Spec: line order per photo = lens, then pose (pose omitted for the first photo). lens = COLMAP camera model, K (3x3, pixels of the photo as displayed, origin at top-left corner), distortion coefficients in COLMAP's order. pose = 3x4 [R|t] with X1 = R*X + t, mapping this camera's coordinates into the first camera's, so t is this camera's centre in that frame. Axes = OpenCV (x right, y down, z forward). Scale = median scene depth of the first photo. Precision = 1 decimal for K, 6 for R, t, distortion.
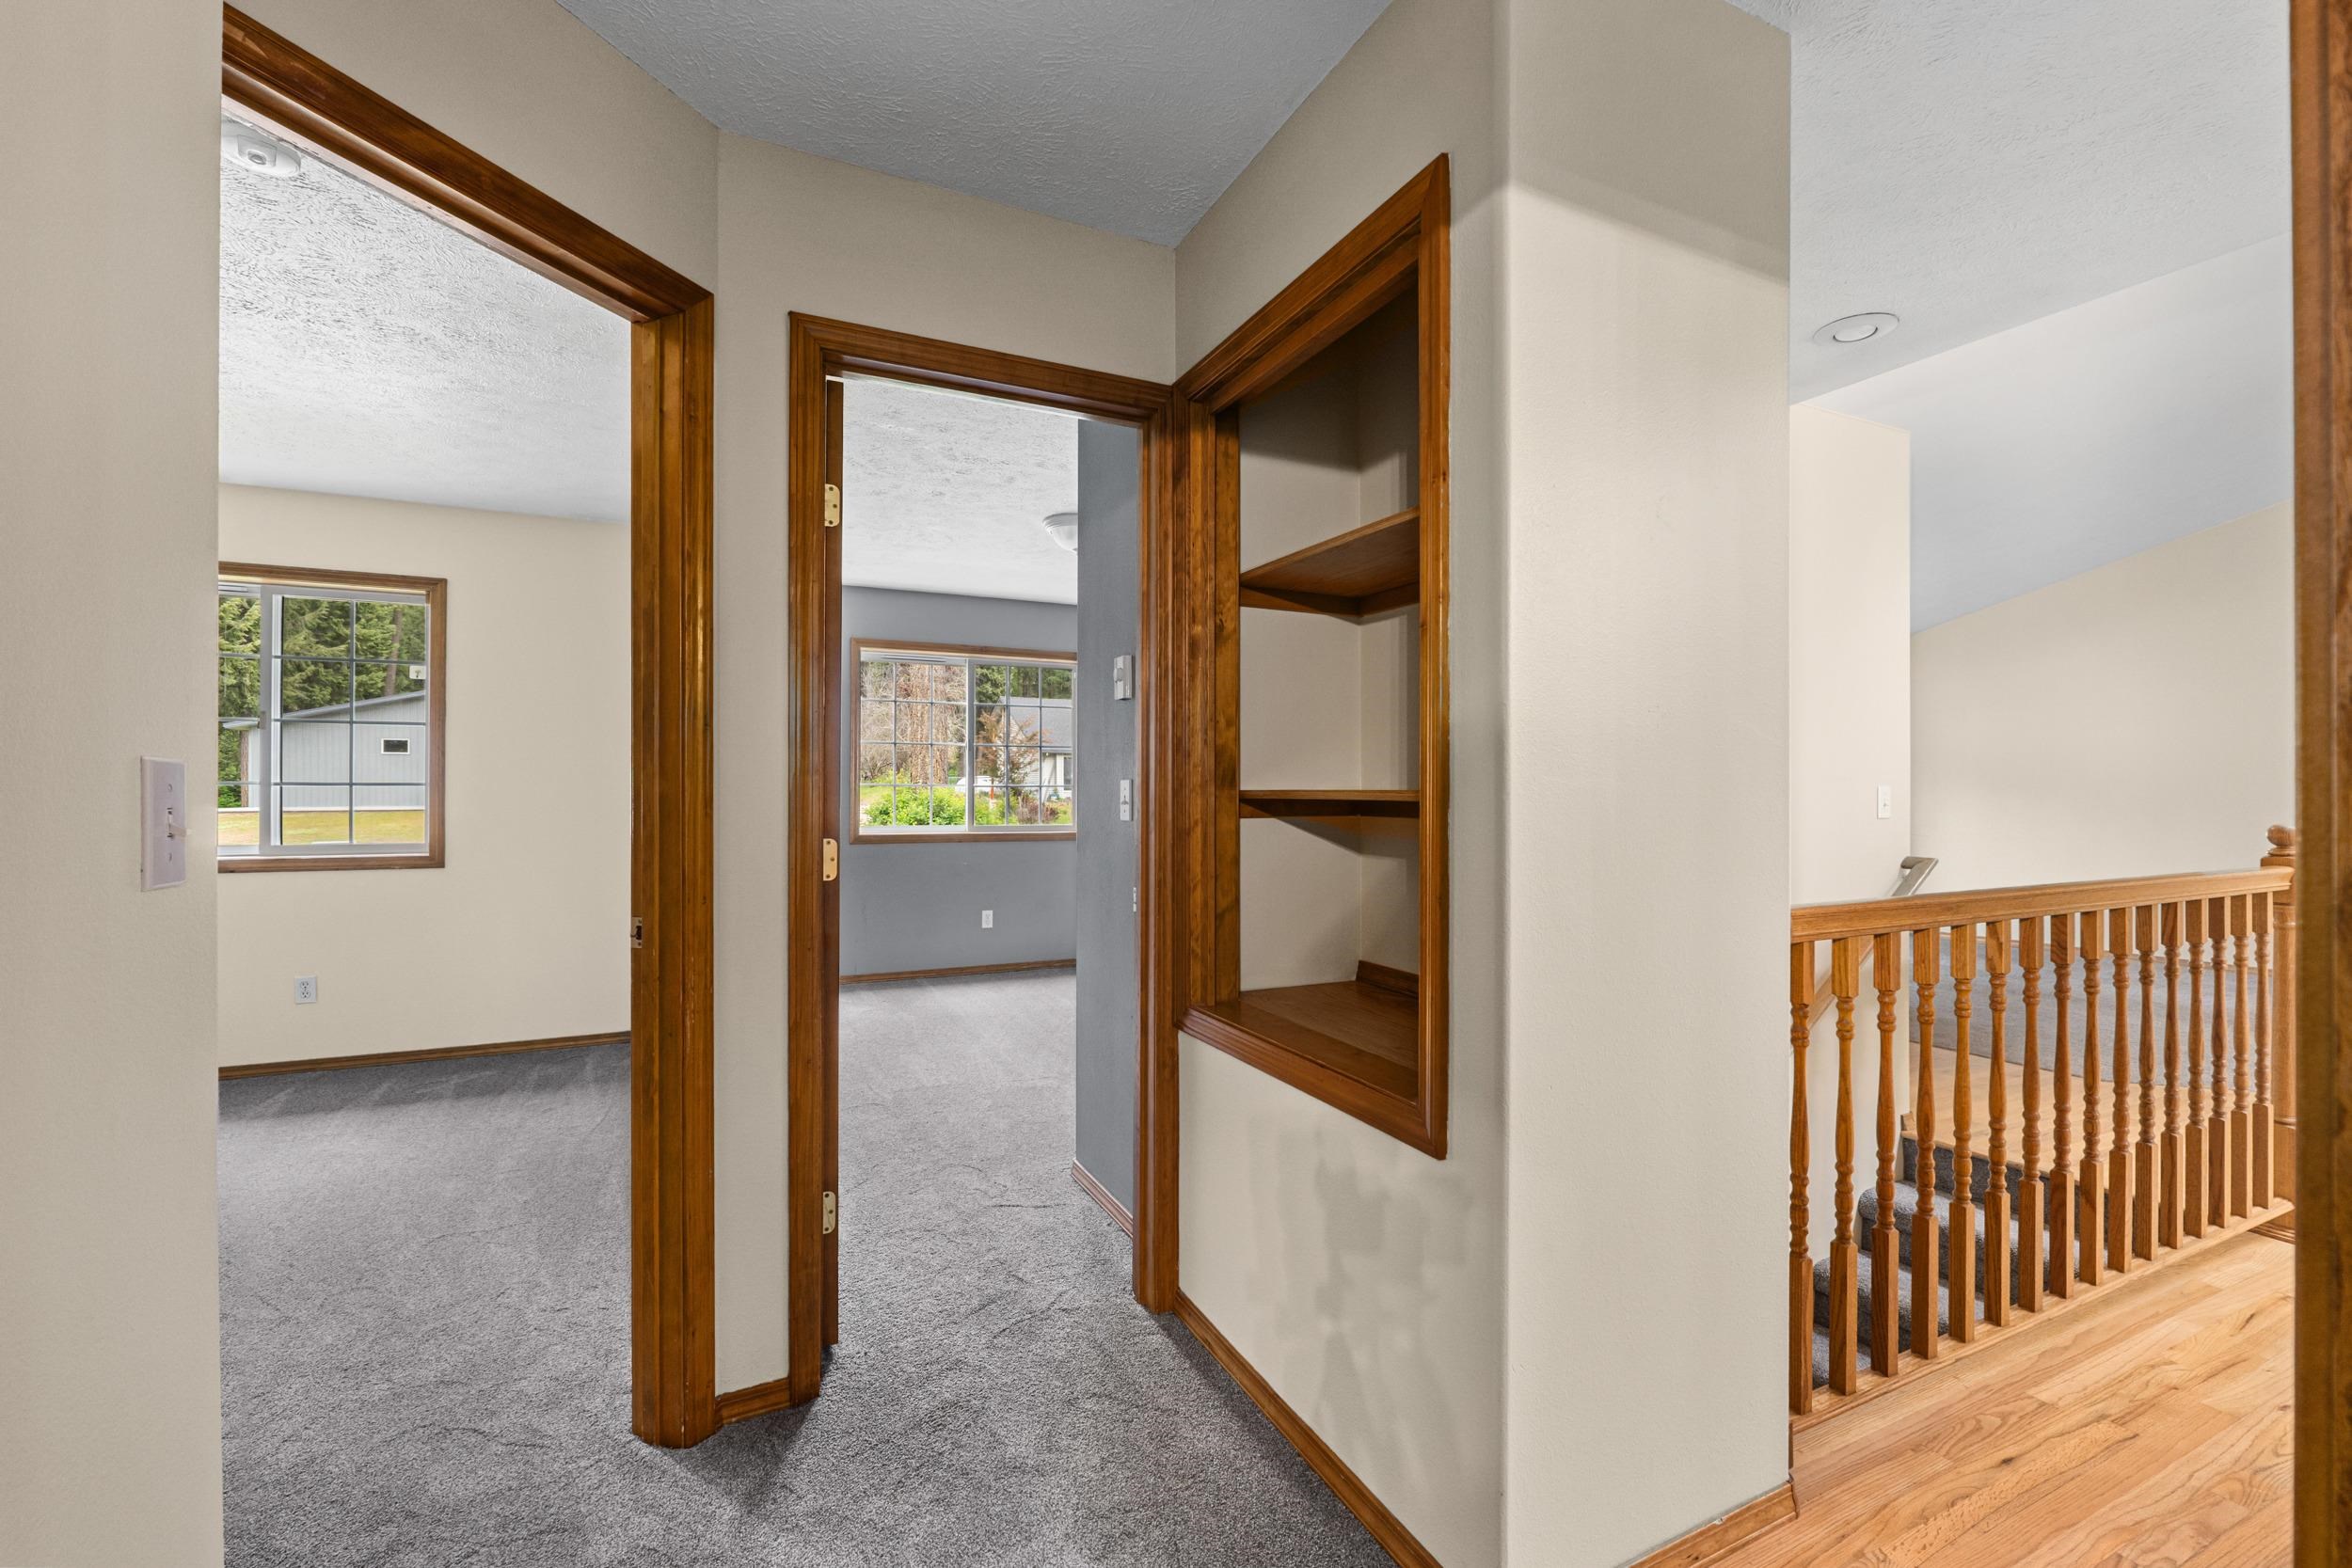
lens RADIAL K [[988.0, 0, 1191.5], [0, 988.0, 783.2], [0, 0, 1]] dist [-0.007915, 0.000209]
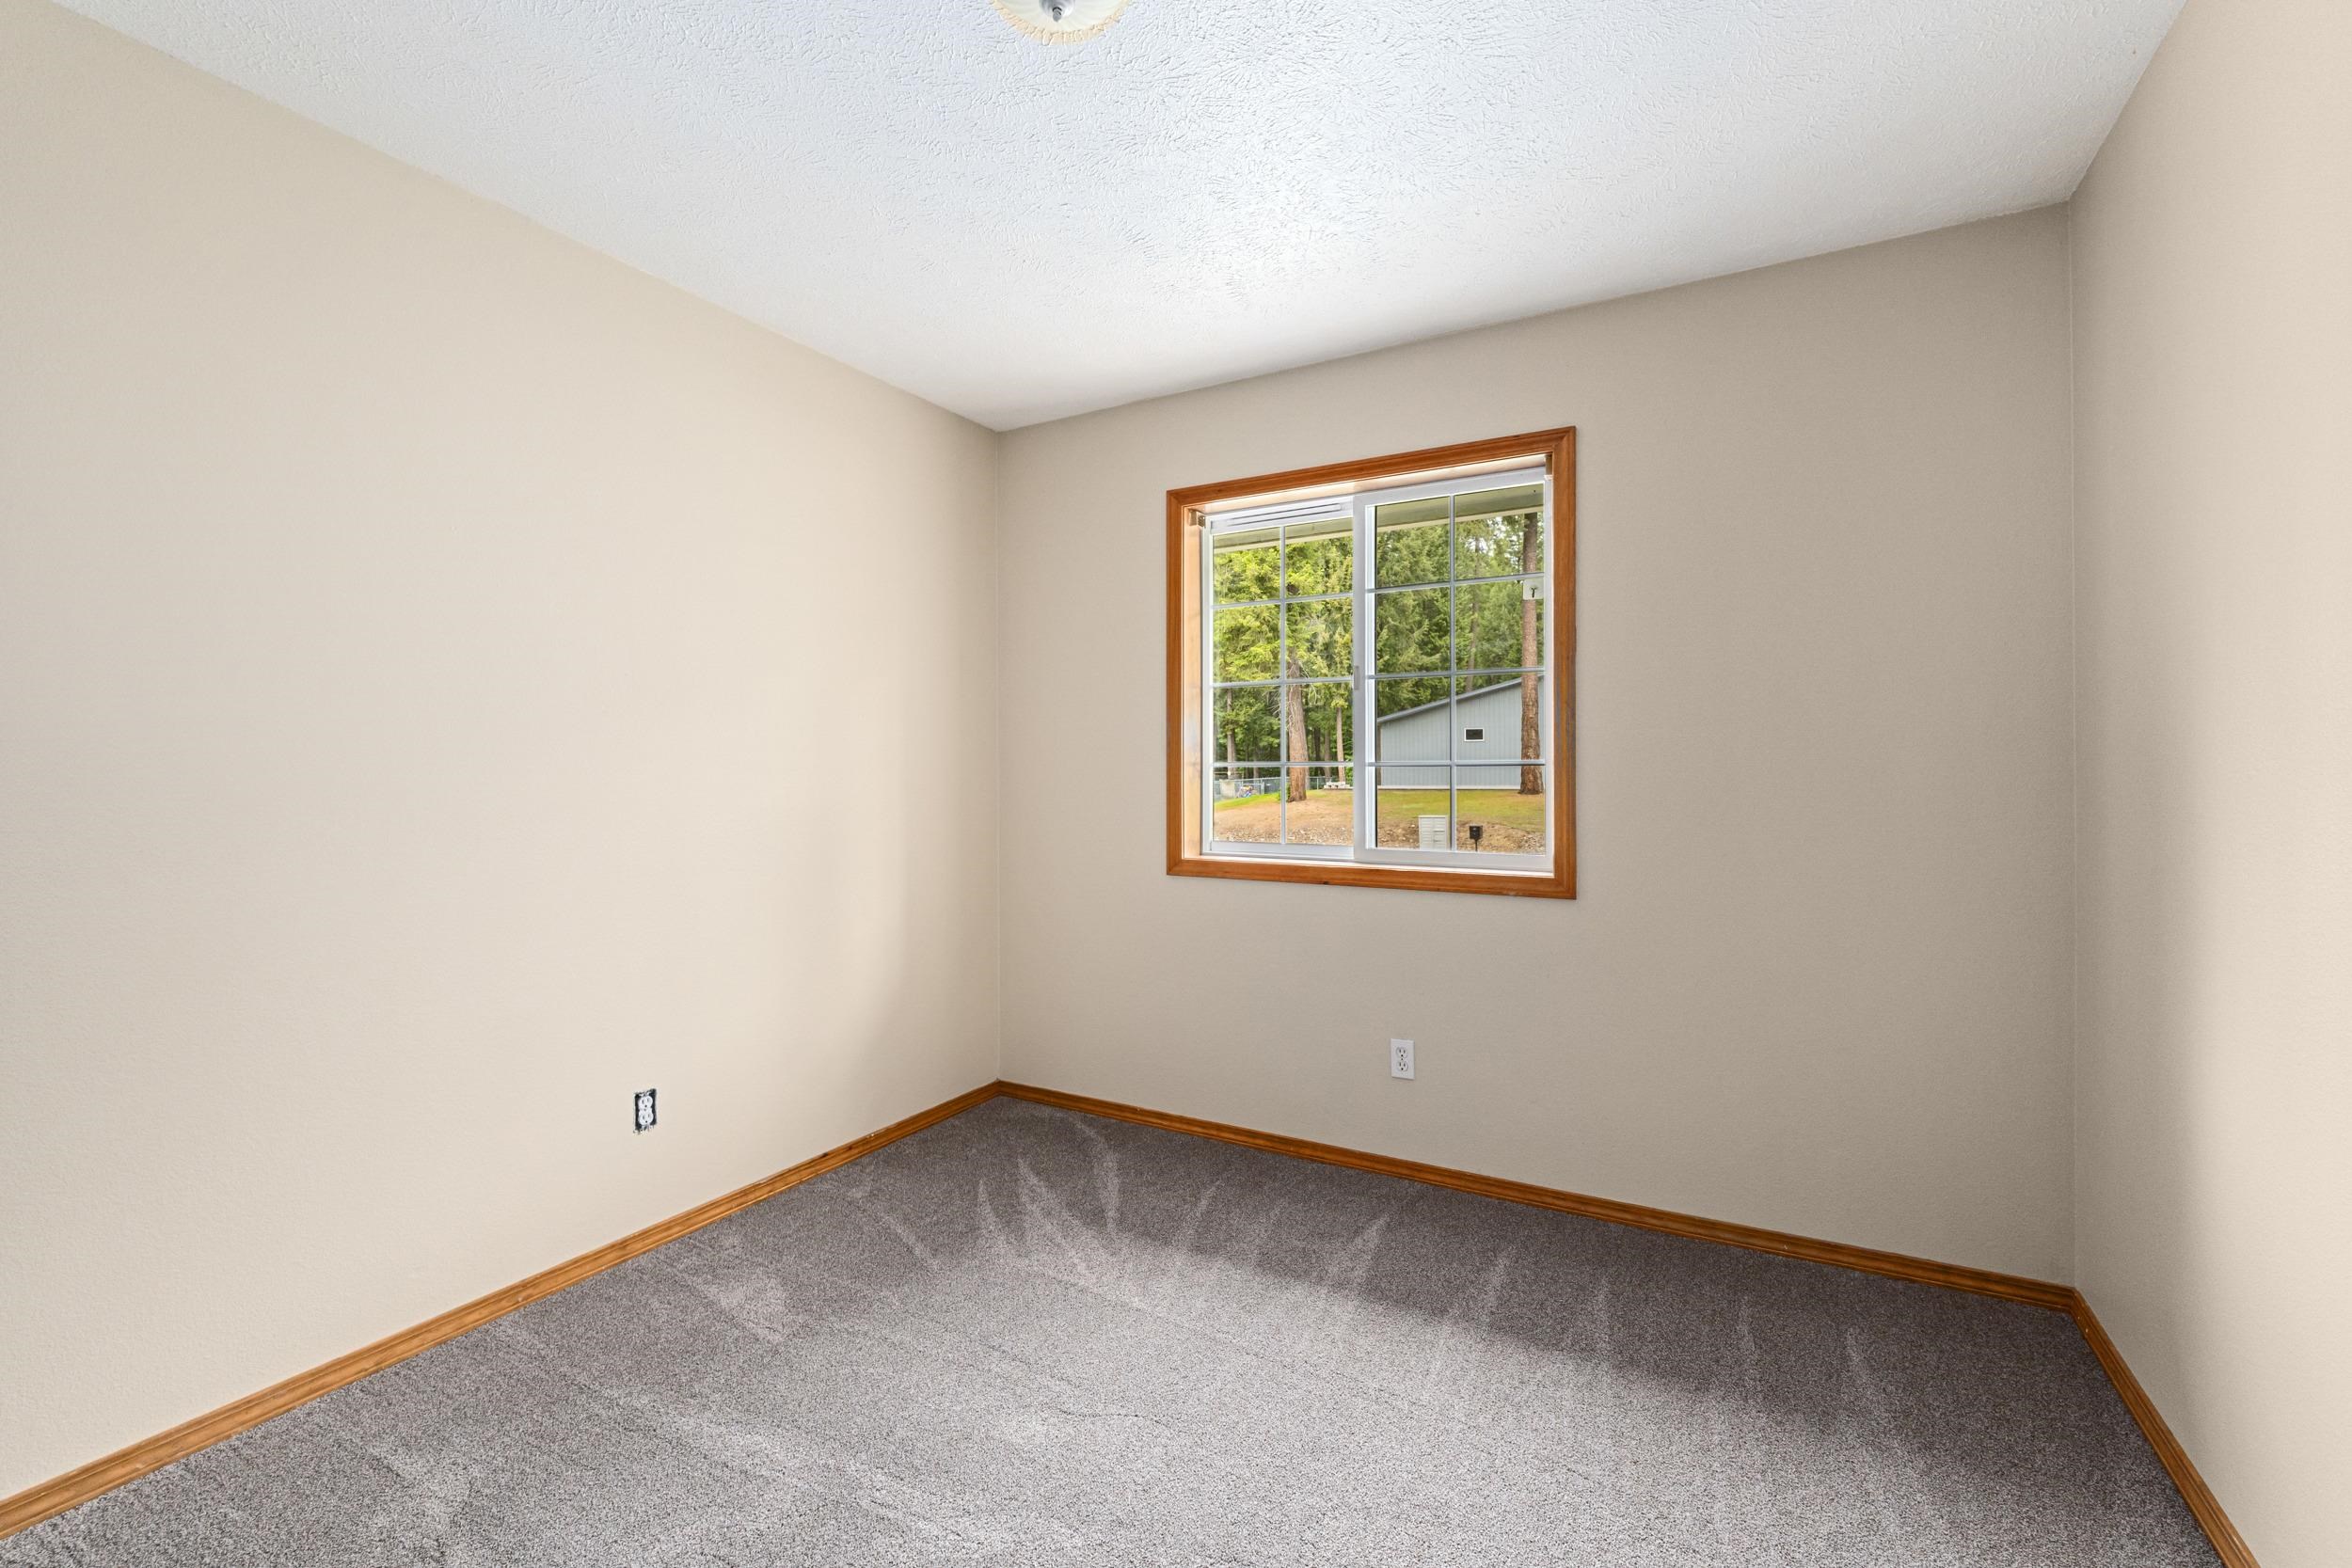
lens RADIAL K [[988.0, 0, 1191.5], [0, 988.0, 783.2], [0, 0, 1]] dist [-0.007915, 0.000209]
pose [[0.575640, 0.007419, -0.817669, -0.388659], [0.007742, 0.999865, 0.014523, 0.003271], [0.817666, -0.014690, 0.575505, 0.445097]]
